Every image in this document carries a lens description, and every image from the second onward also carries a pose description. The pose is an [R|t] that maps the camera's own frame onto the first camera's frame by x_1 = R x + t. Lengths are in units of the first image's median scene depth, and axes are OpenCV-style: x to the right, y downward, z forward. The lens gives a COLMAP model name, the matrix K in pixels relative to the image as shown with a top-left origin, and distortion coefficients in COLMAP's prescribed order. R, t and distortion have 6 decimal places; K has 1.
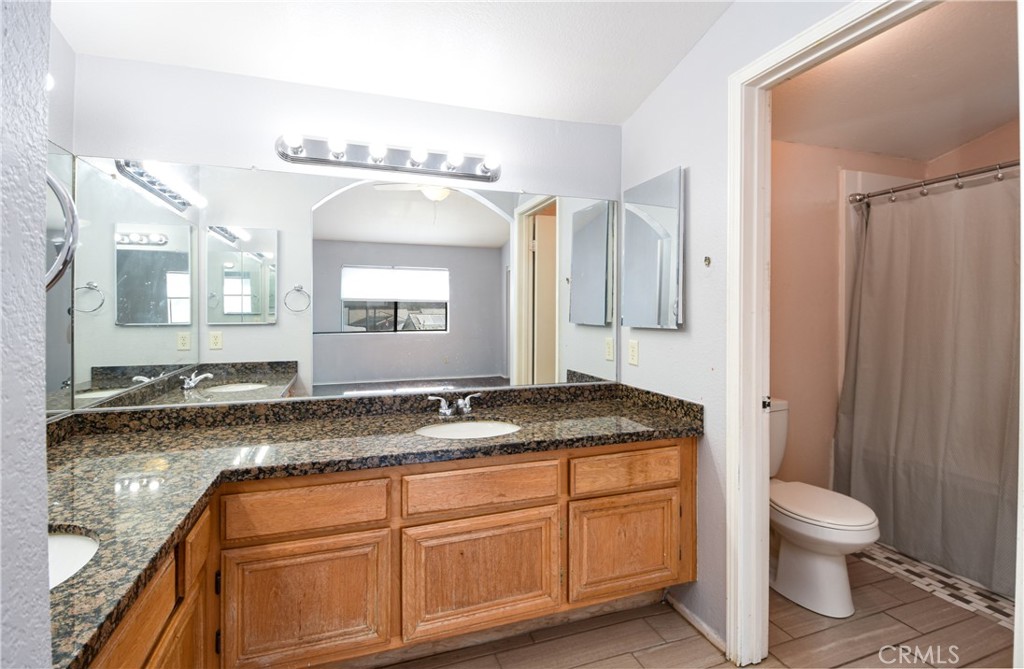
lens RADIAL K [[481.4, 0, 513.3], [0, 481.4, 315.9], [0, 0, 1]] dist [0.026200, -0.000160]
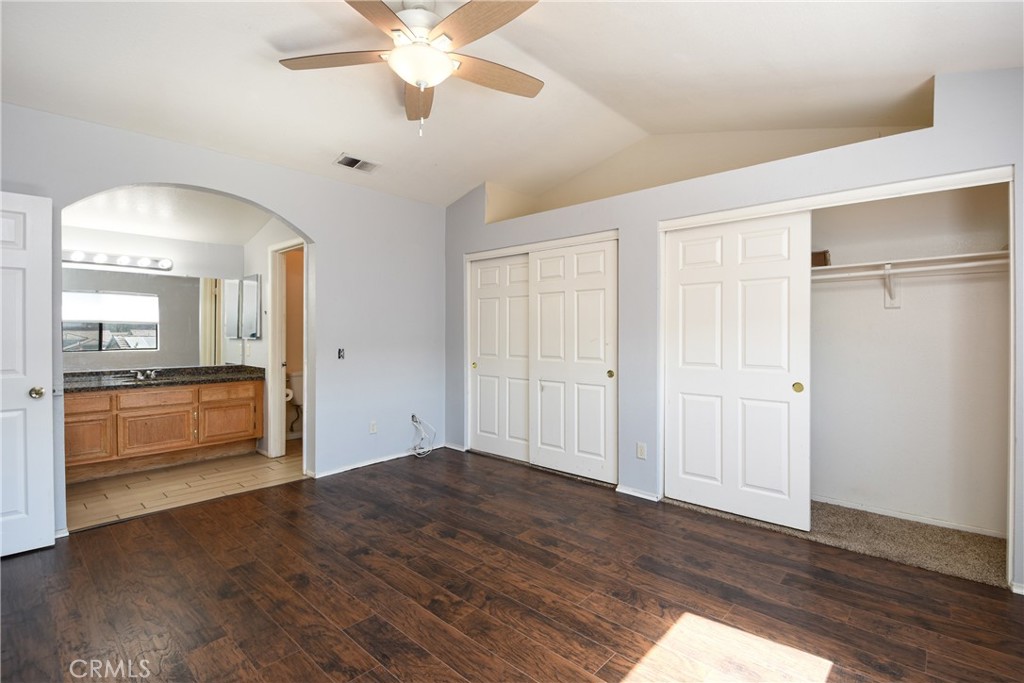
lens RADIAL K [[477.8, 0, 521.6], [0, 477.8, 334.5], [0, 0, 1]] dist [0.027833, -0.024568]
pose [[0.882739, -0.003071, 0.469853, 0.402189], [0.005382, 0.999979, -0.003576, 0.022448], [-0.469832, 0.005685, 0.882737, -1.953378]]
